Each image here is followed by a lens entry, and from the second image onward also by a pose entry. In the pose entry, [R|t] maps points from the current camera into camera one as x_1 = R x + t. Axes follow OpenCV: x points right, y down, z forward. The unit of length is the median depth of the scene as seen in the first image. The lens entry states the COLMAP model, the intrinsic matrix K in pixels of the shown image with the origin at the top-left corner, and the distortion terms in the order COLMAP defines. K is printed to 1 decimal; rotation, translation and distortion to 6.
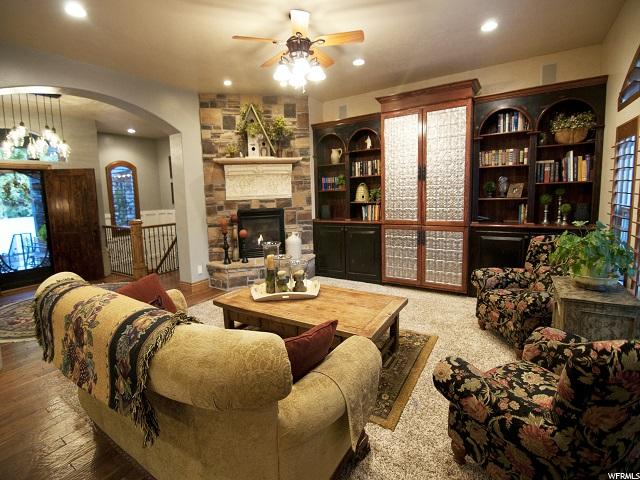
lens RADIAL K [[308.6, 0, 313.1], [0, 308.6, 221.6], [0, 0, 1]] dist [-0.019357, -0.004822]
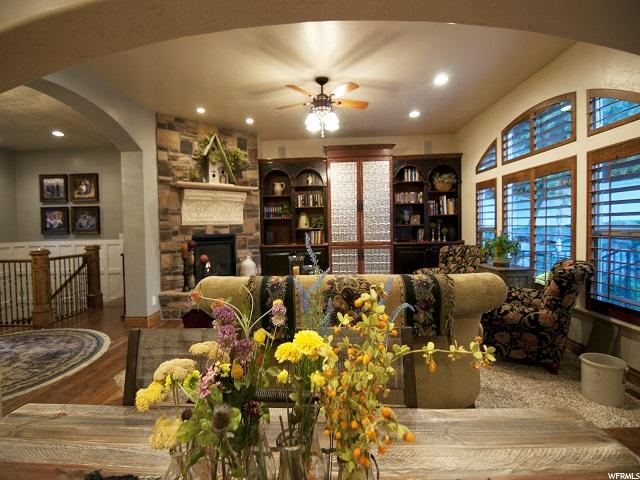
lens RADIAL K [[308.6, 0, 313.1], [0, 308.6, 221.6], [0, 0, 1]] dist [-0.019357, -0.004822]
pose [[0.862182, 0.022512, 0.506098, -0.421182], [0.040468, 0.992759, -0.113100, 0.045592], [-0.504979, 0.117994, 0.855028, -0.026466]]
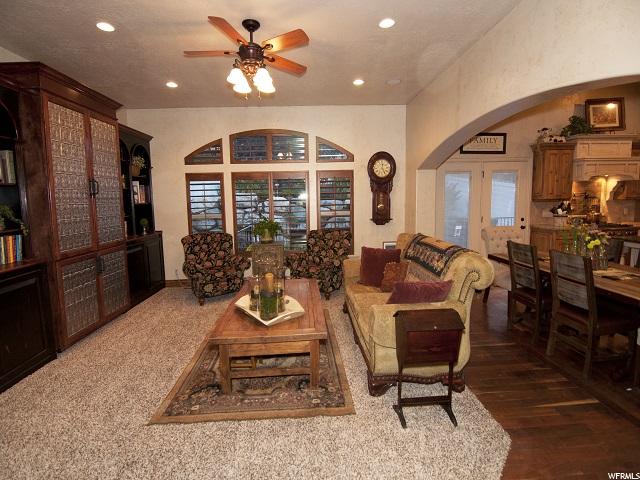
lens RADIAL K [[308.6, 0, 313.1], [0, 308.6, 221.6], [0, 0, 1]] dist [-0.019357, -0.004822]
pose [[-0.581234, -0.010725, 0.813666, -0.557647], [0.121981, 0.987466, 0.100152, -0.065597], [-0.804542, 0.157464, -0.572641, 0.853747]]
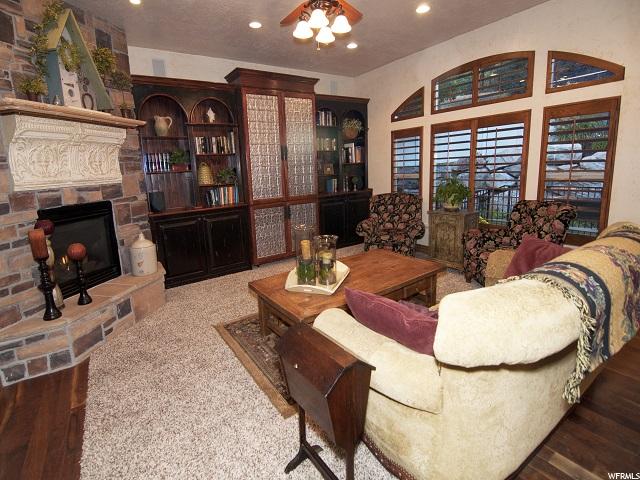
lens RADIAL K [[313.6, 0, 311.0], [0, 313.6, 212.9], [0, 0, 1]] dist [0.000270, -0.017615]
pose [[0.390858, -0.117710, 0.912894, -0.544956], [0.123890, 0.989492, 0.074543, -0.015989], [-0.912075, 0.083963, 0.401334, 0.413455]]
